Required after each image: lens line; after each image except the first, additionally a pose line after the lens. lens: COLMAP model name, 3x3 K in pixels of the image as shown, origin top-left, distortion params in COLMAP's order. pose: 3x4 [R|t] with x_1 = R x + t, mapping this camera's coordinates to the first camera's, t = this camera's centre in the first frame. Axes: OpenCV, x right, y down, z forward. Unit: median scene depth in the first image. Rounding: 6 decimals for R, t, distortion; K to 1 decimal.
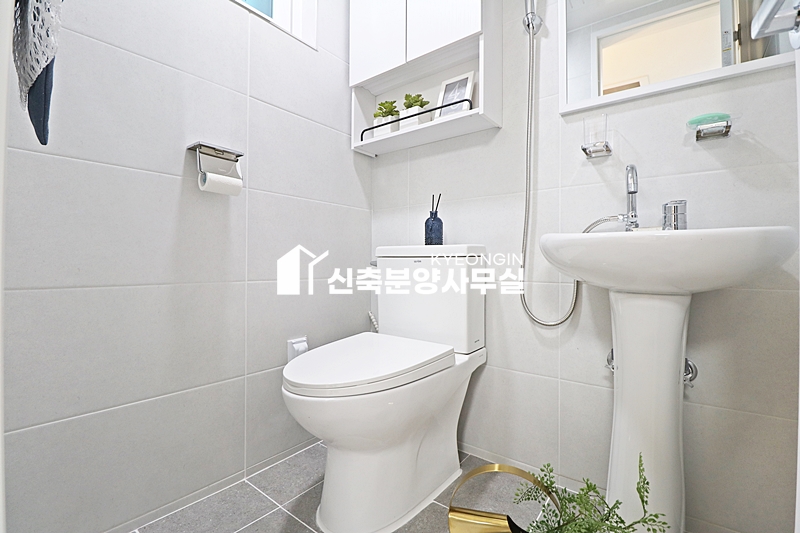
lens RADIAL K [[367.5, 0, 401.2], [0, 367.5, 259.2], [0, 0, 1]] dist [-0.002281, -0.012842]
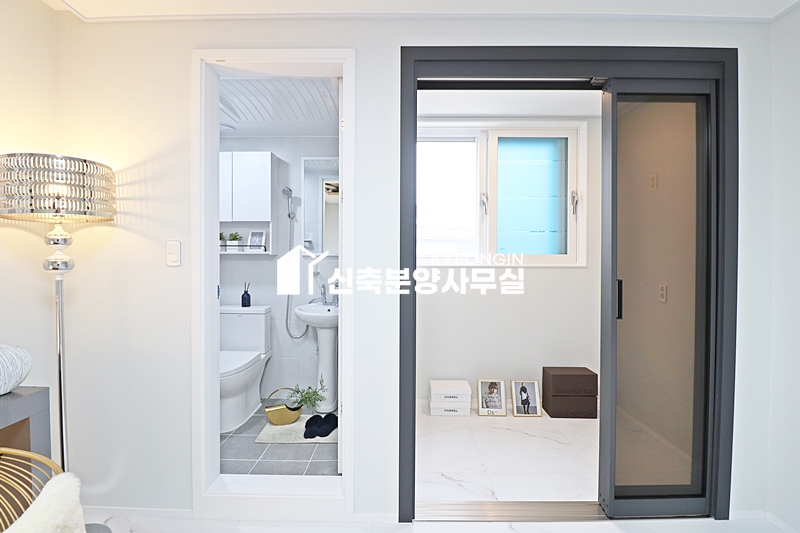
lens RADIAL K [[367.5, 0, 401.2], [0, 367.5, 259.2], [0, 0, 1]] dist [-0.002281, -0.012842]
pose [[0.787405, -0.008520, 0.616378, -0.574419], [-0.008594, 0.999656, 0.024796, -0.415576], [-0.616377, -0.024822, 0.787060, -1.383369]]
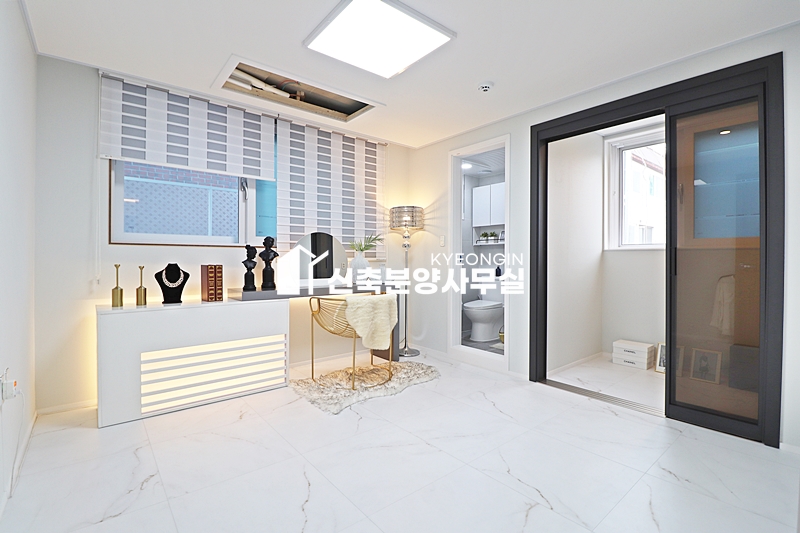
lens RADIAL K [[367.5, 0, 401.2], [0, 367.5, 259.2], [0, 0, 1]] dist [-0.002281, -0.012842]
pose [[0.978664, -0.002244, -0.205457, -0.111313], [0.005592, 0.999861, 0.015715, -0.292426], [0.205393, -0.016528, 0.978540, -2.936009]]
